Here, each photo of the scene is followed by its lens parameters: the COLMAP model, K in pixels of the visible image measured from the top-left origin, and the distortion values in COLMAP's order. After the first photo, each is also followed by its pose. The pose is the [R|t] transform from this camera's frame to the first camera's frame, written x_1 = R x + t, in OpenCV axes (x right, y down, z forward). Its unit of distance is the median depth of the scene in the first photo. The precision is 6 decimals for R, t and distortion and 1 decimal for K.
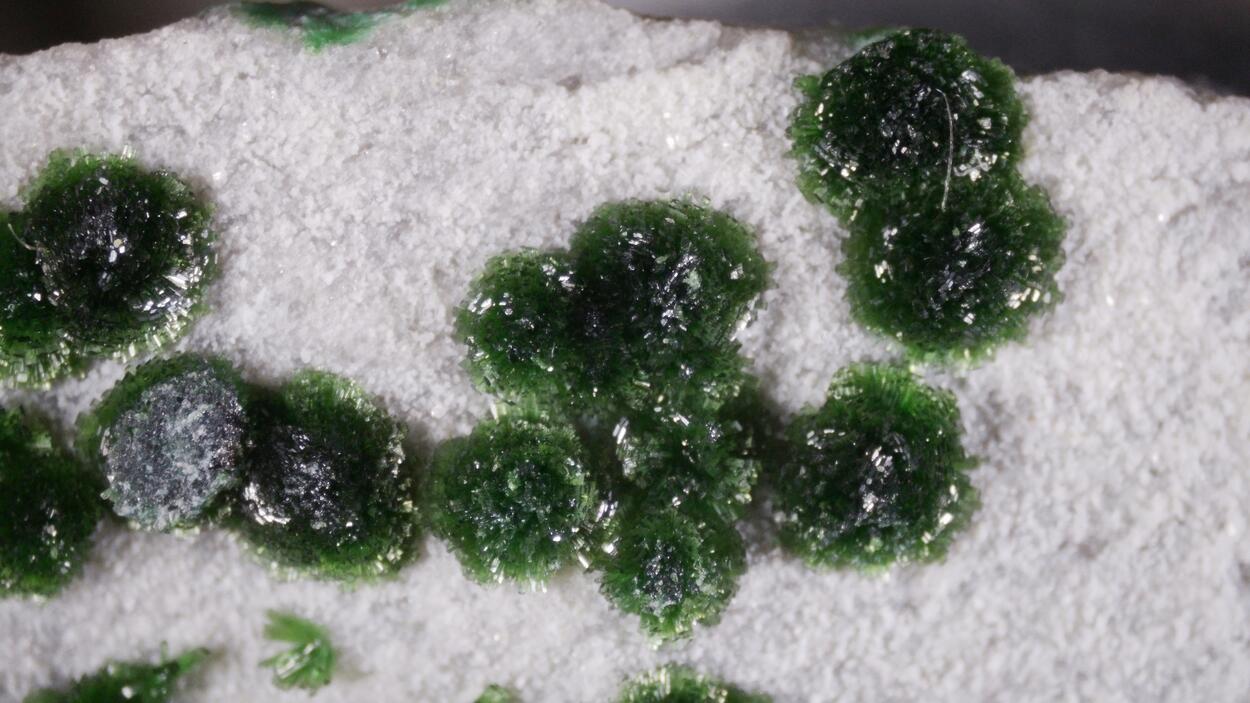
lens RADIAL K [[7375.1, 0, 637.2], [0, 7375.1, 356.0], [0, 0, 1]] dist [-0.046951, 0.000000]
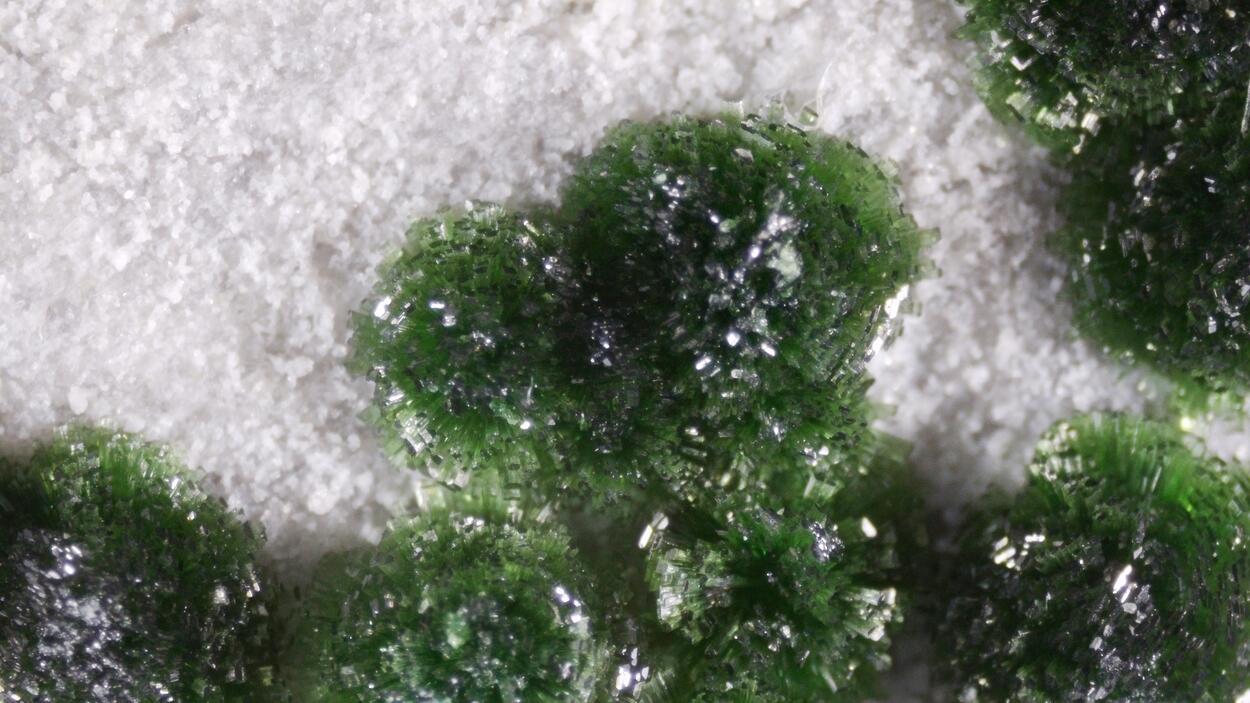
lens RADIAL K [[7375.1, 0, 626.7], [0, 7375.1, 352.9], [0, 0, 1]] dist [-0.046951, 0.000000]
pose [[0.999963, 0.000441, -0.008627, 0.000465], [-0.000355, 0.999950, 0.009951, -0.008986], [0.008631, -0.009947, 0.999913, 0.452608]]
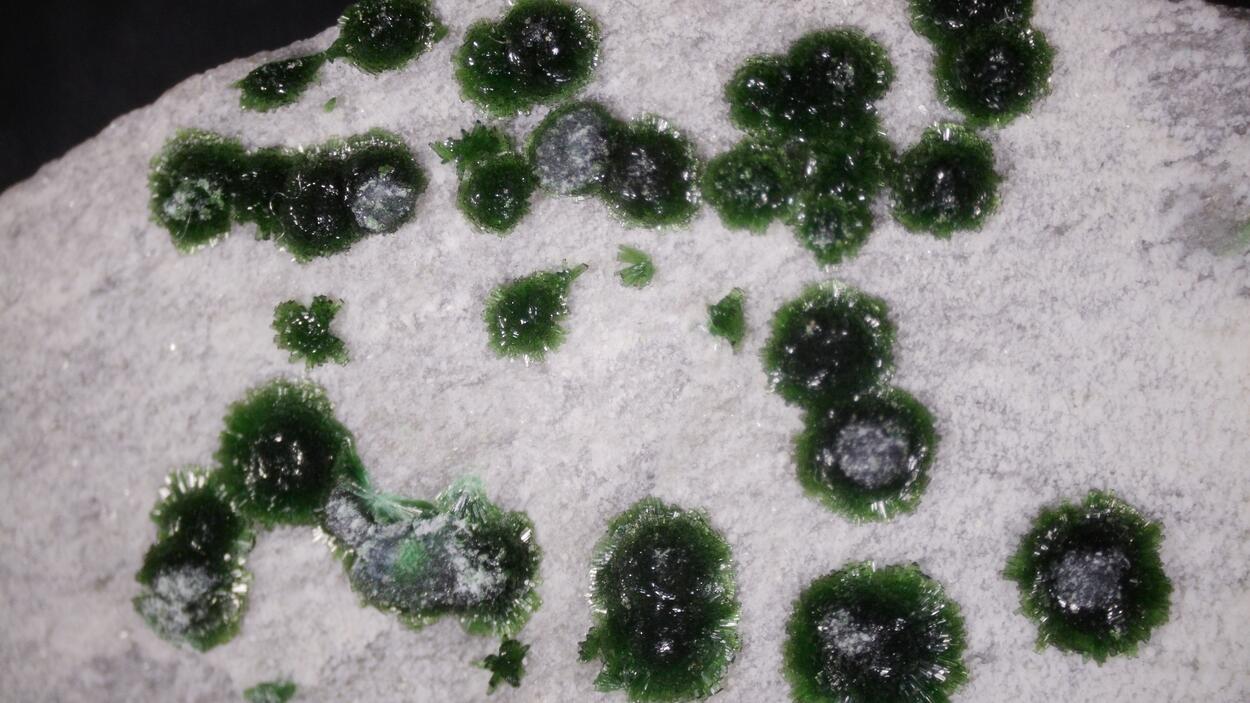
lens RADIAL K [[7375.1, 0, 615.0], [0, 7375.1, 351.4], [0, 0, 1]] dist [-0.046951, 0.000000]
pose [[0.986716, 0.041597, -0.157042, 0.244447], [-0.059212, 0.992253, -0.109211, 0.266928], [0.151283, 0.117059, 0.981535, -0.834559]]
